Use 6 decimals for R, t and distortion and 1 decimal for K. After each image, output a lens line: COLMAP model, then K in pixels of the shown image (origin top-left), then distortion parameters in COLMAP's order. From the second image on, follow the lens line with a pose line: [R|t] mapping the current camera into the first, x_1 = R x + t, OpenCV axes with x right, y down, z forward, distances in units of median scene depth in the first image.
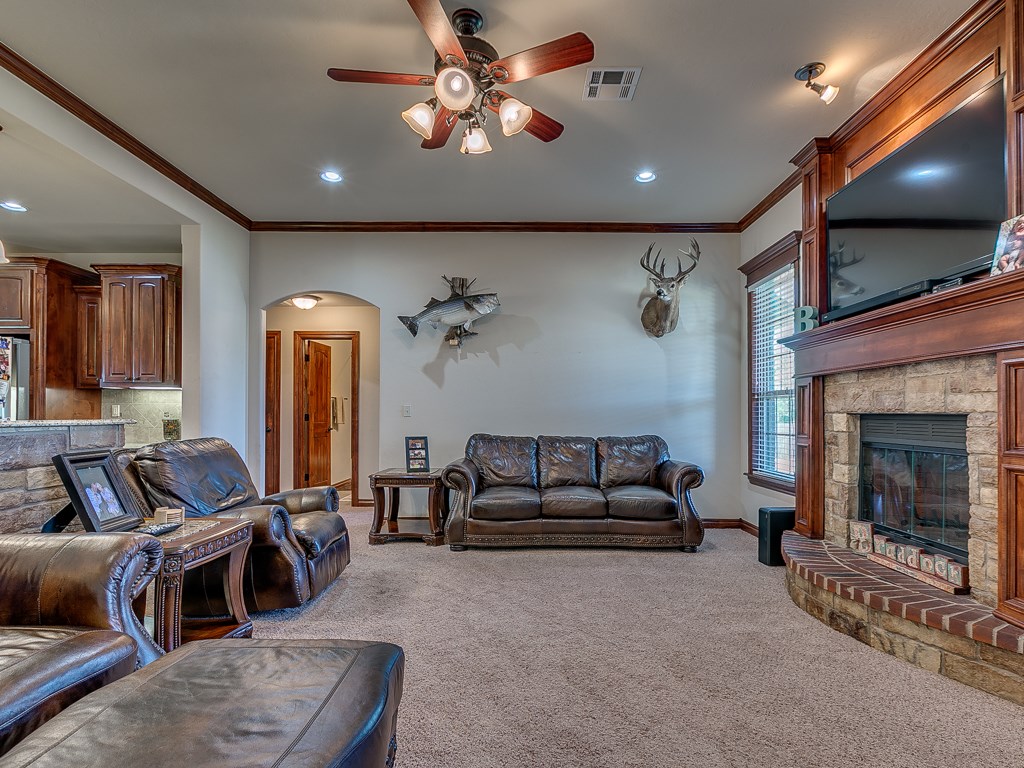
lens RADIAL K [[527.3, 0, 513.6], [0, 527.3, 405.2], [0, 0, 1]] dist [-0.008677, 0.003781]
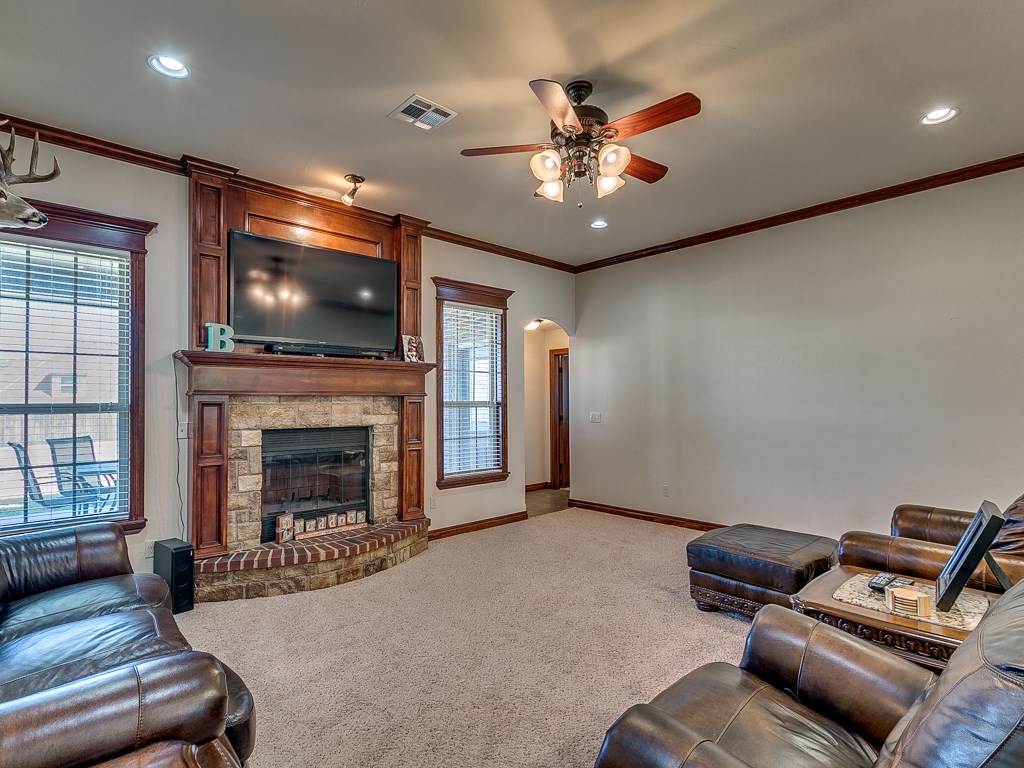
lens RADIAL K [[527.3, 0, 516.2], [0, 527.3, 385.9], [0, 0, 1]] dist [-0.008677, 0.003781]
pose [[-0.701959, 0.017820, 0.711994, -0.465492], [-0.011451, 0.999275, -0.036300, -0.035580], [-0.712125, -0.033634, -0.701247, 1.106510]]
